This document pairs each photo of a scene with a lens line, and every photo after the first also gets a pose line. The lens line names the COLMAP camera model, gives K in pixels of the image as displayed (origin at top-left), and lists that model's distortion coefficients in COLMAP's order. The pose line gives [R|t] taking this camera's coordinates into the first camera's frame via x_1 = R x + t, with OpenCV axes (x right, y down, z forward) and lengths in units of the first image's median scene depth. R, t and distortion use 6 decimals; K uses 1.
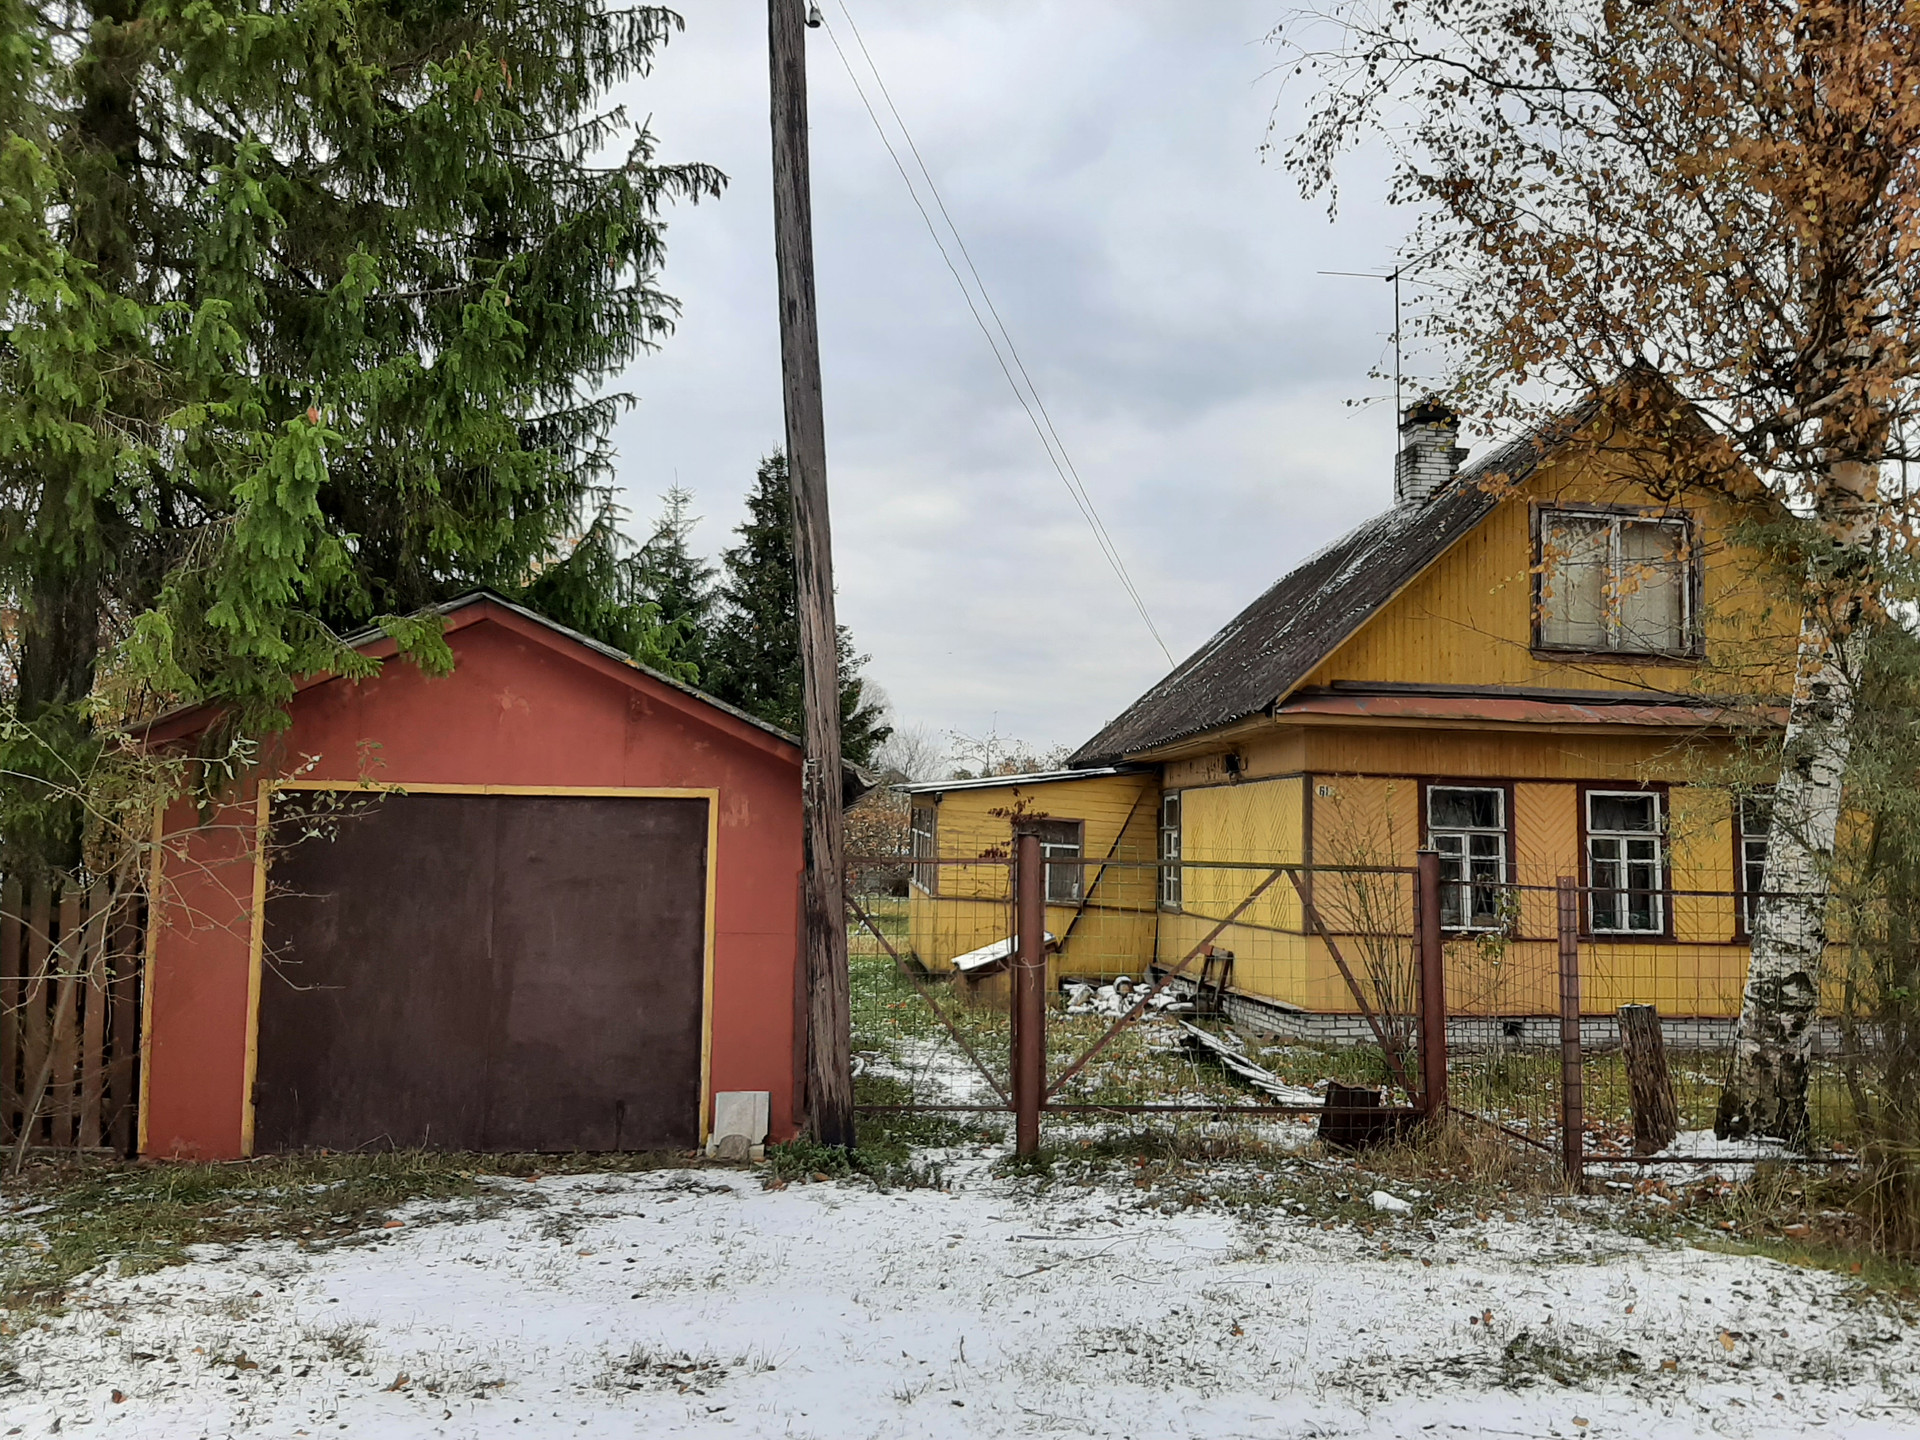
lens RADIAL K [[1549.2, 0, 963.0], [0, 1549.2, 719.7], [0, 0, 1]] dist [0.054025, -0.103546]
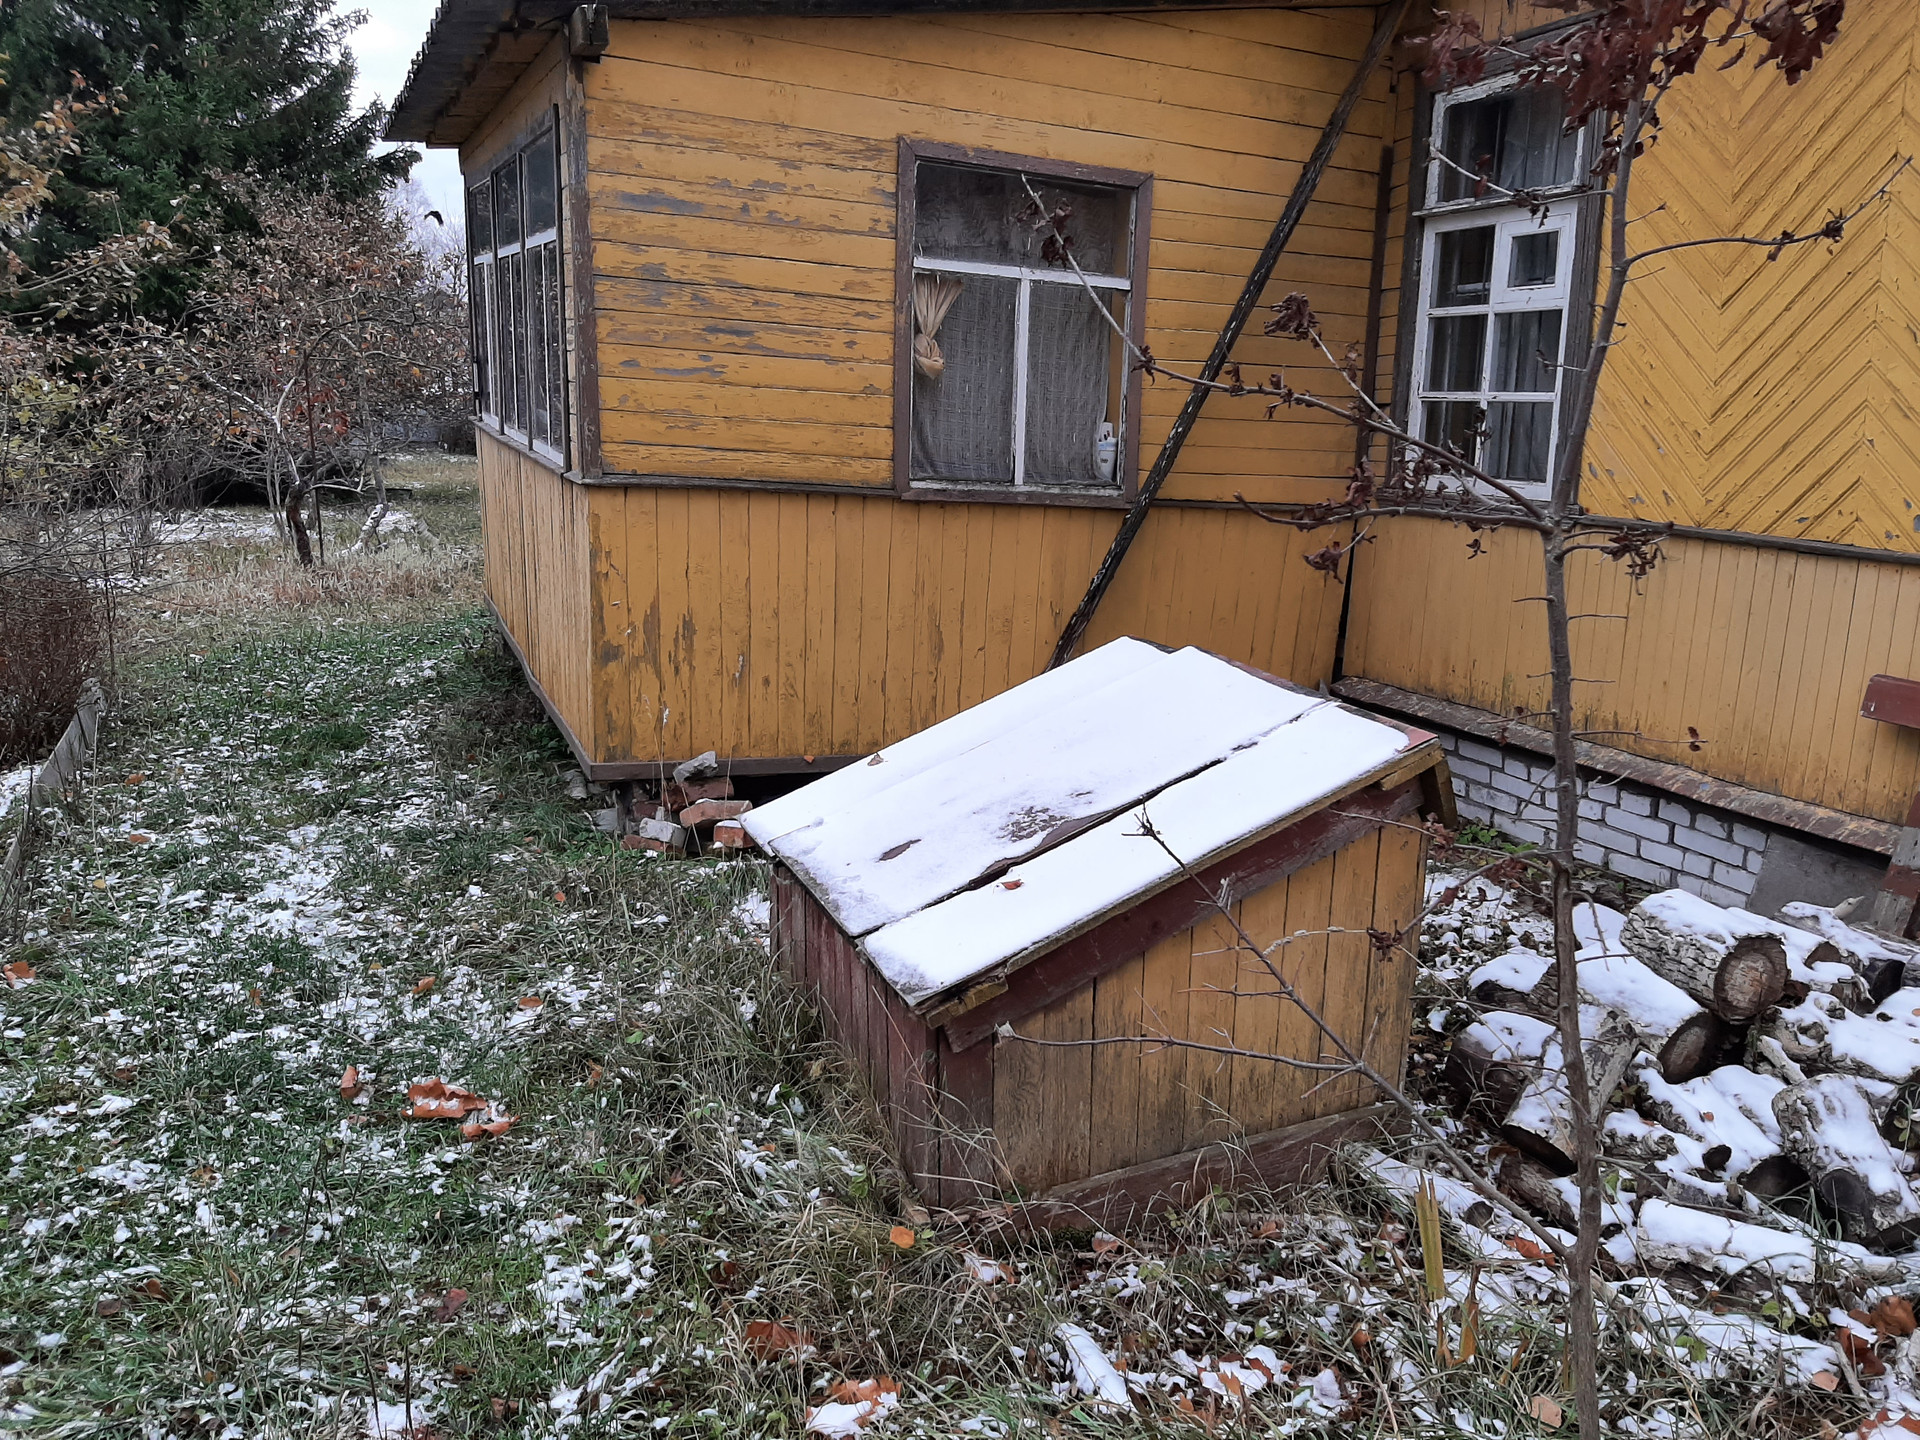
lens RADIAL K [[1549.2, 0, 966.5], [0, 1549.2, 726.6], [0, 0, 1]] dist [0.054025, -0.103546]
pose [[0.964395, -0.057666, 0.258103, -0.015481], [-0.018678, 0.958650, 0.283974, 0.048480], [-0.263806, -0.278684, 0.923440, 0.448863]]
